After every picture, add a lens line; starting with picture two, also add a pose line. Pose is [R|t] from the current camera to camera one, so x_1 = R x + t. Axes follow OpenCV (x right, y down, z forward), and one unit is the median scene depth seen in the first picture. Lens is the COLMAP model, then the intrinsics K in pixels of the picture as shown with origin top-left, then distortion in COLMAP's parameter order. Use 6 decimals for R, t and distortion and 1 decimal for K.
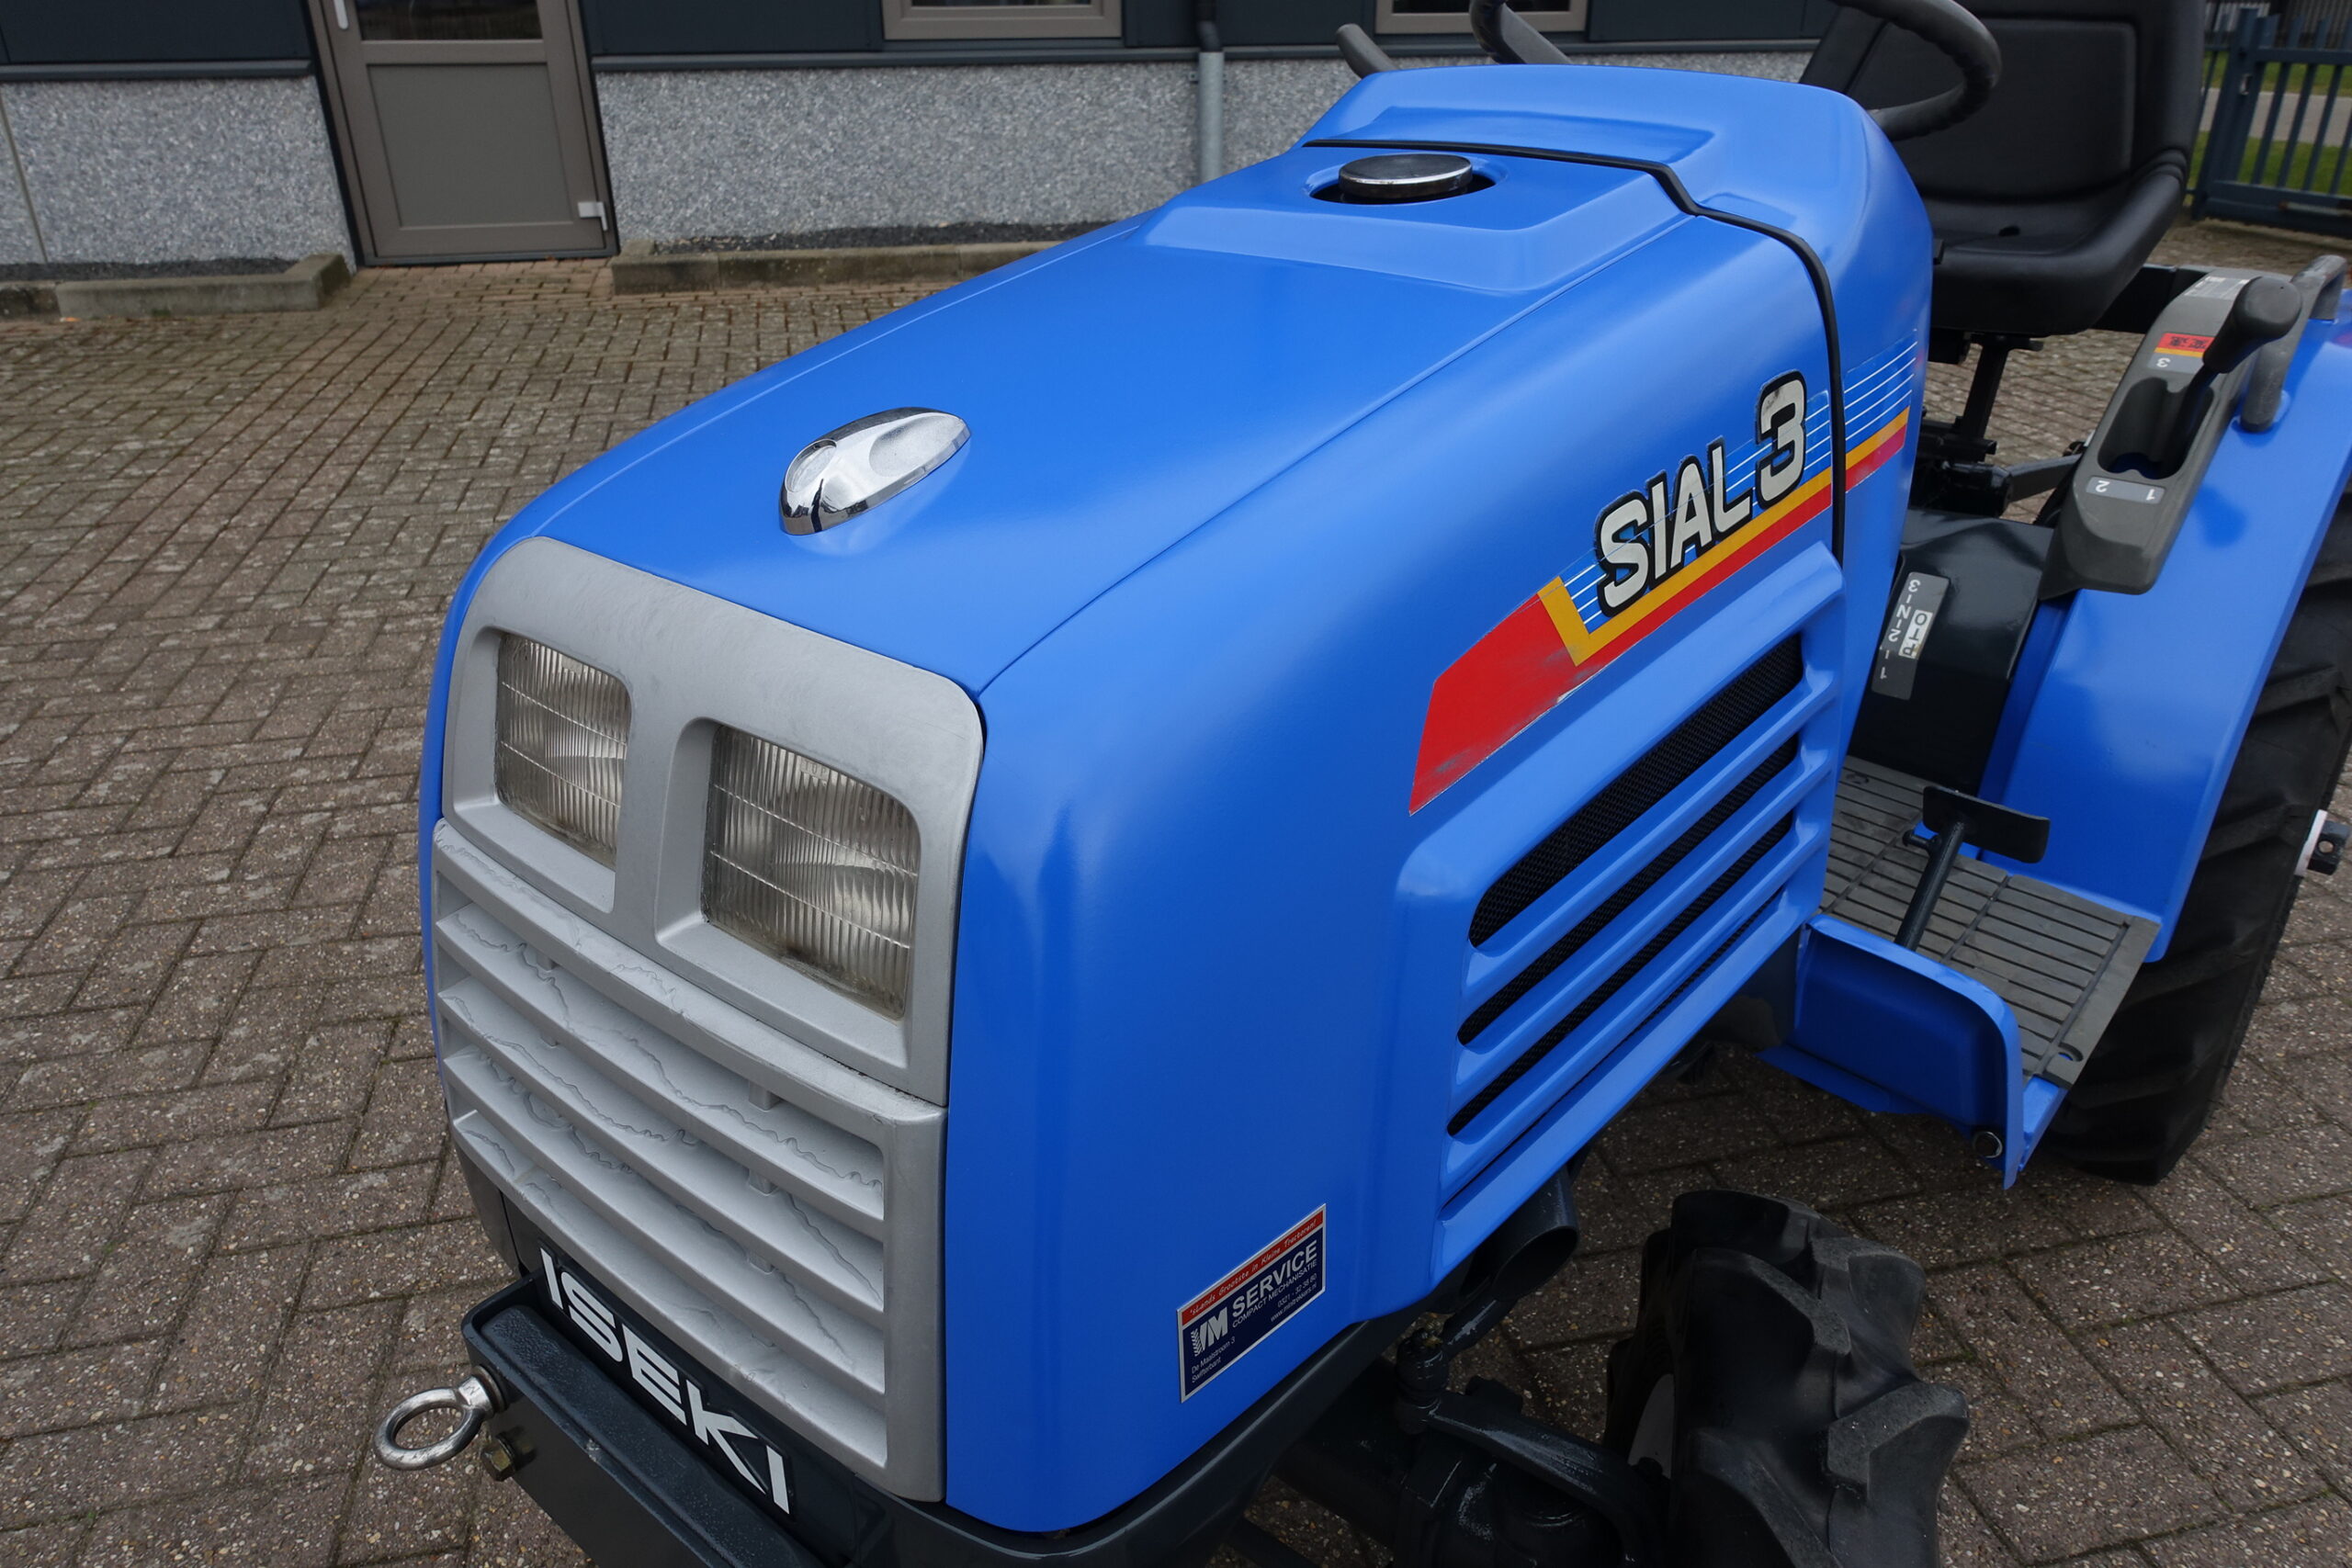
lens RADIAL K [[1617.7, 0, 1176.3], [0, 1617.7, 776.3], [0, 0, 1]] dist [0.001564, -0.007378]
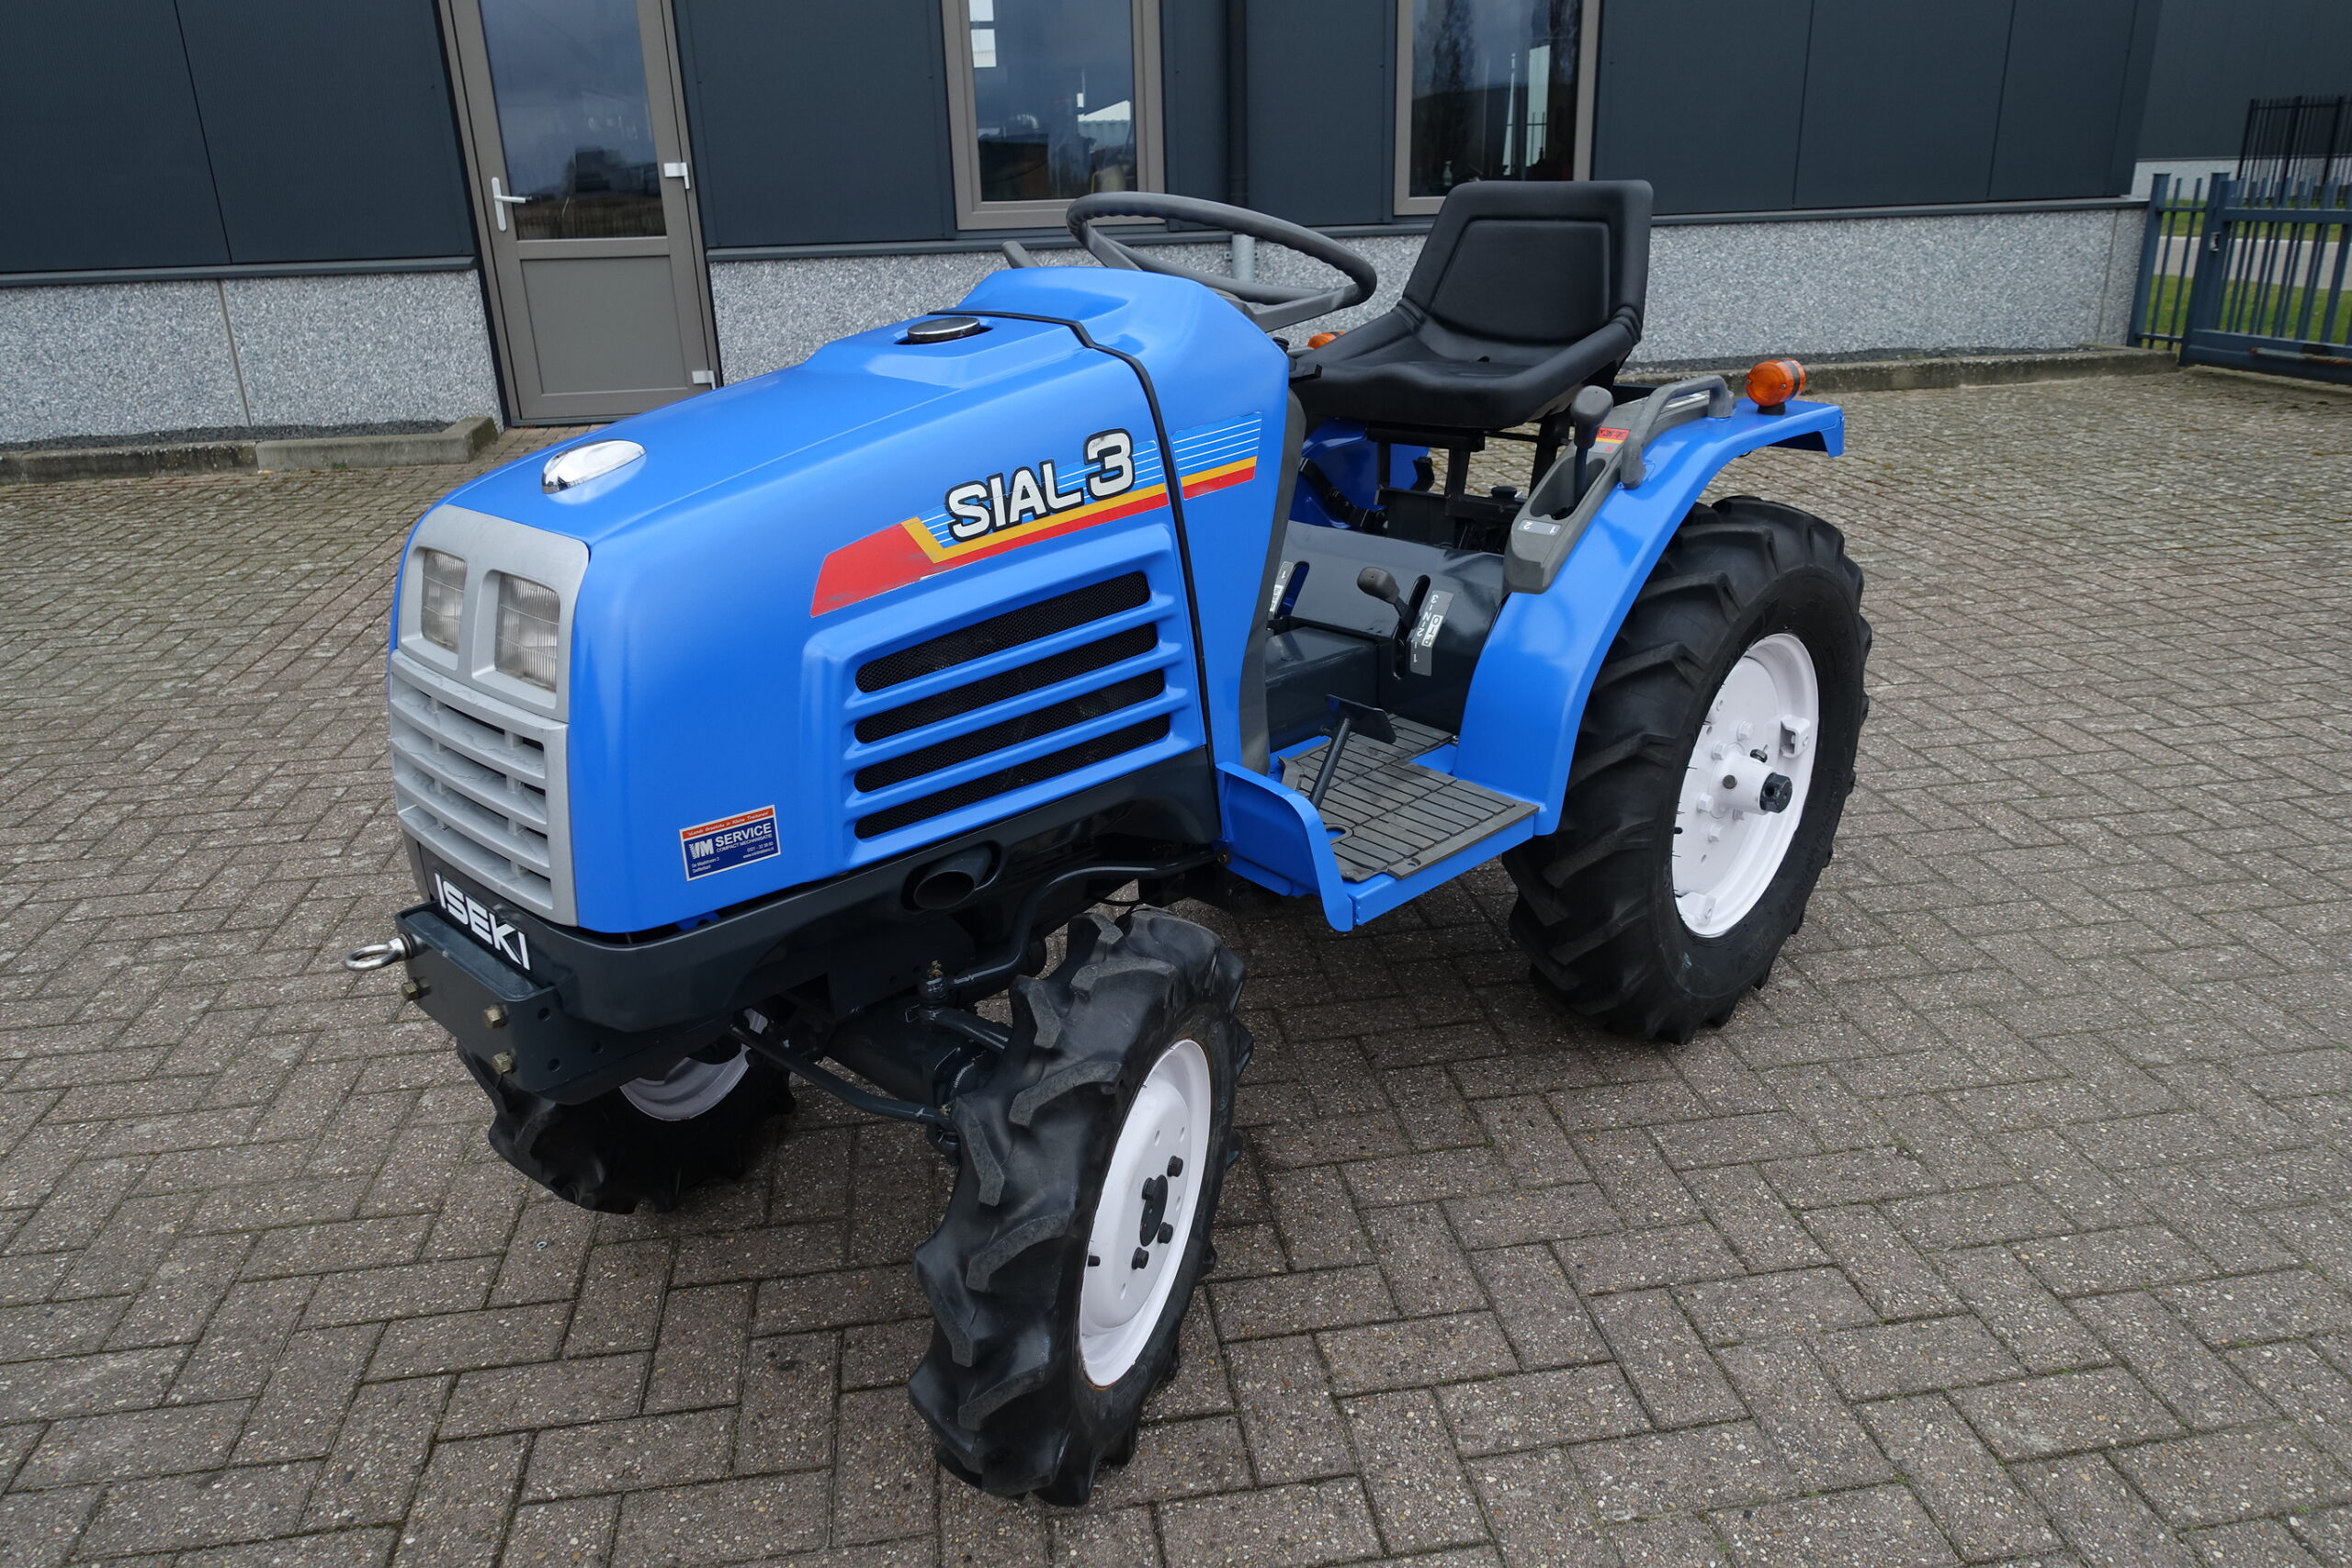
lens RADIAL K [[1621.1, 0, 1174.8], [0, 1621.1, 777.3], [0, 0, 1]] dist [0.004796, -0.005957]
pose [[0.996584, 0.006384, -0.082335, 0.261835], [-0.014132, 0.995485, -0.093862, 0.140145], [0.081364, 0.094705, 0.992175, -0.349406]]
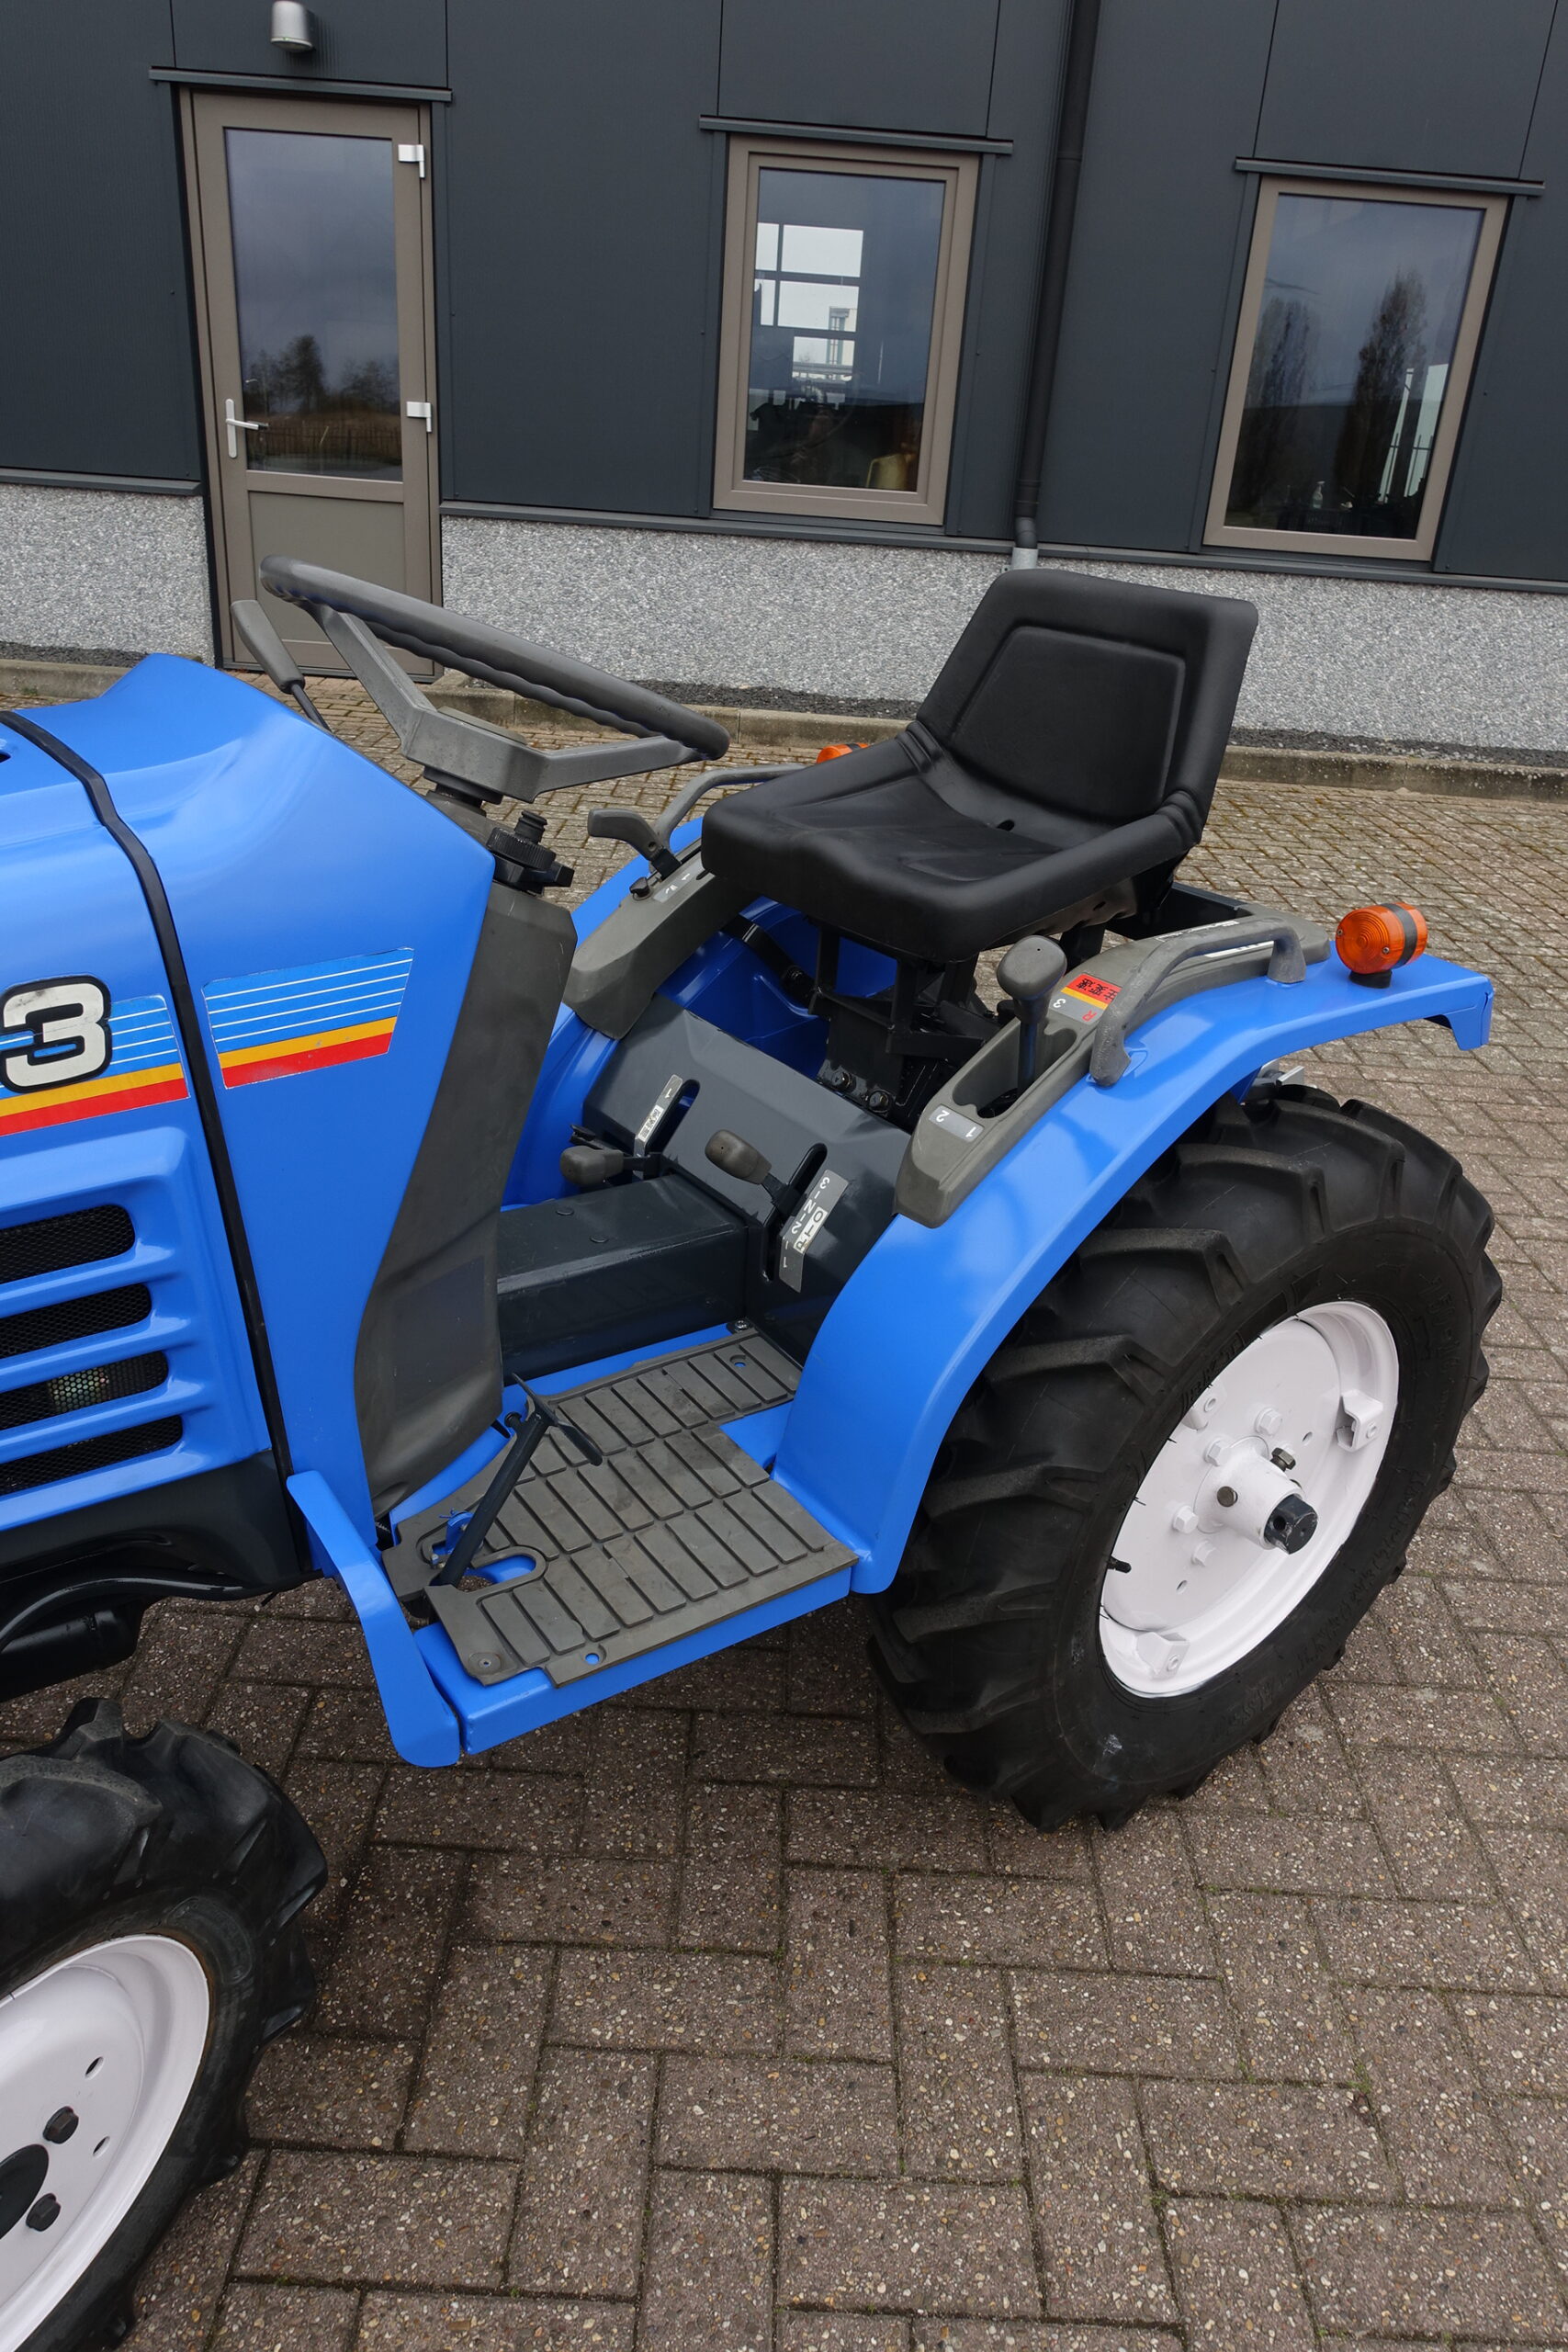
lens RADIAL K [[1622.0, 0, 779.5], [0, 1622.0, 1170.9], [0, 0, 1]] dist [0.000235, -0.002133]
pose [[0.968817, 0.162419, -0.187121, 0.471201], [-0.168831, 0.985467, -0.018748, -0.077430], [0.181357, 0.049755, 0.982158, -0.003440]]
